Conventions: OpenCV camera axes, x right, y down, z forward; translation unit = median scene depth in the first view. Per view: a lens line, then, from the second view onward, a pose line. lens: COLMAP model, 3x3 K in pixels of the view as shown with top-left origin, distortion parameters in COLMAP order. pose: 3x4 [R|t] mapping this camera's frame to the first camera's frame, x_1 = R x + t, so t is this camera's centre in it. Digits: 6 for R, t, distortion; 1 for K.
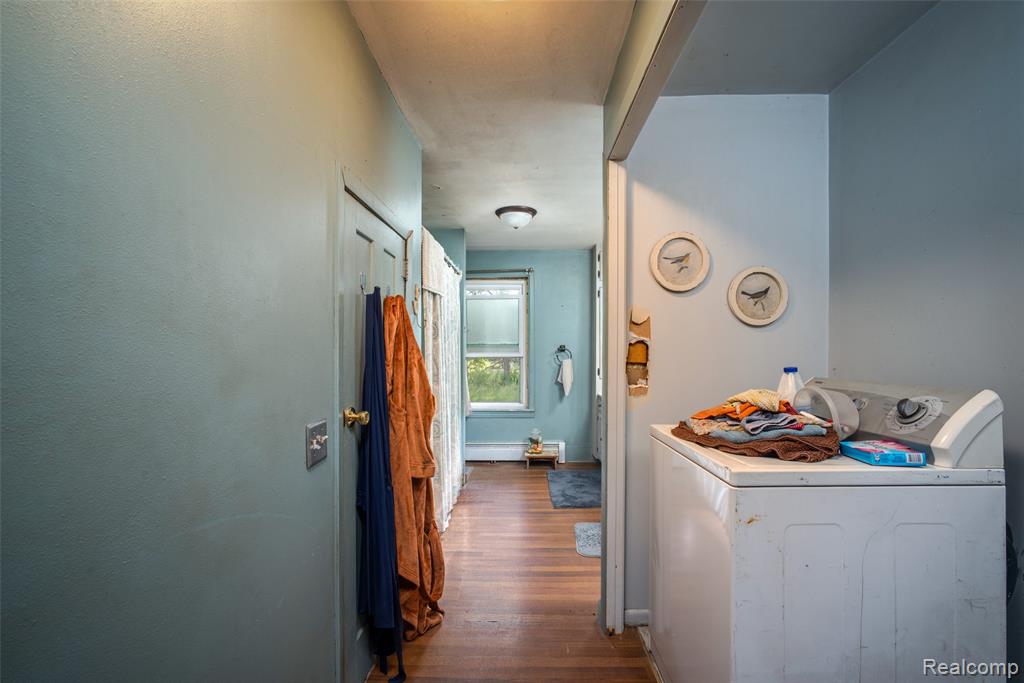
lens RADIAL K [[443.2, 0, 512.5], [0, 443.2, 350.5], [0, 0, 1]] dist [-0.012332, 0.001384]
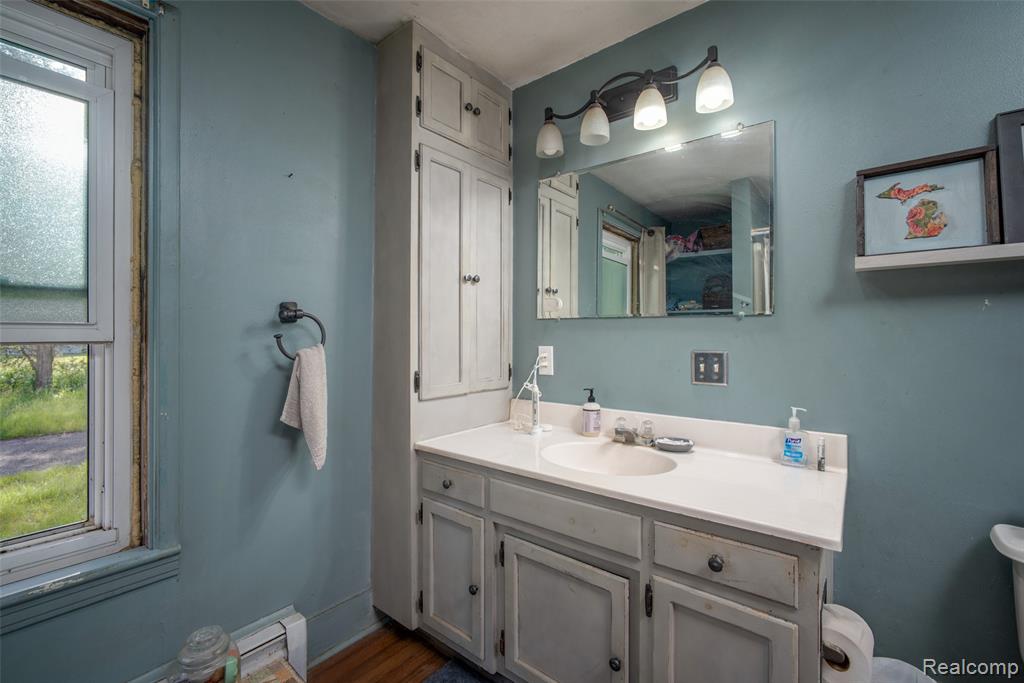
lens RADIAL K [[443.2, 0, 508.4], [0, 443.2, 333.5], [0, 0, 1]] dist [-0.012332, 0.001384]
pose [[0.604058, 0.004183, 0.796930, -0.042315], [-0.003628, 0.999990, -0.002499, 0.010764], [-0.796932, -0.001382, 0.604067, 0.709794]]
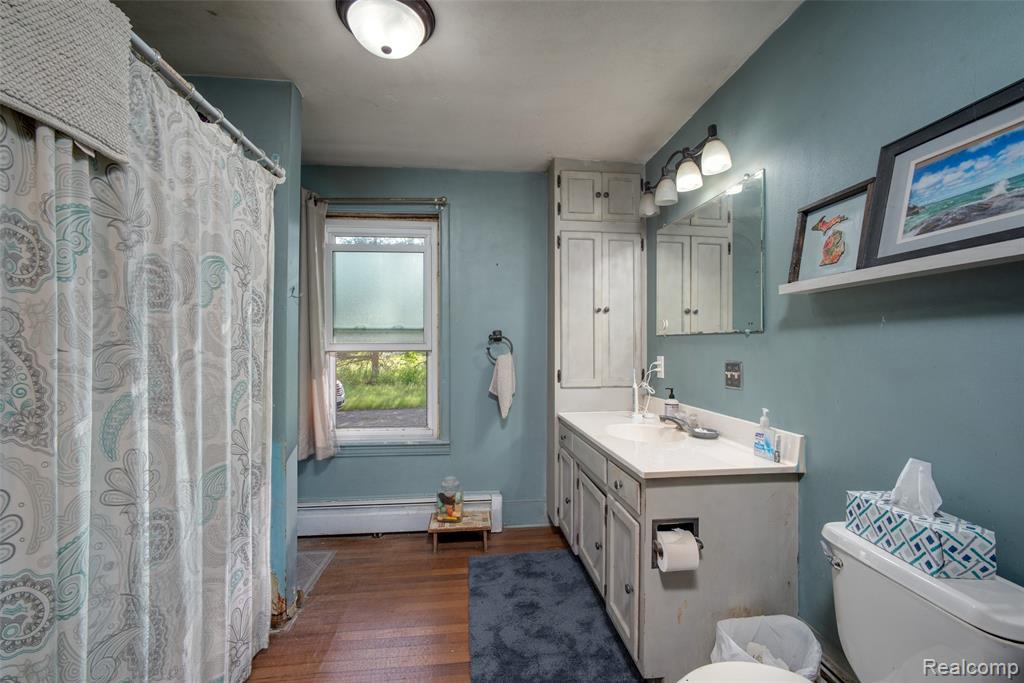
lens RADIAL K [[443.2, 0, 511.1], [0, 443.2, 342.9], [0, 0, 1]] dist [-0.012332, 0.001384]
pose [[0.990732, 0.000220, 0.135834, 0.051765], [0.000361, 0.999991, -0.004256, 0.007340], [-0.135833, 0.004266, 0.990723, 0.420342]]
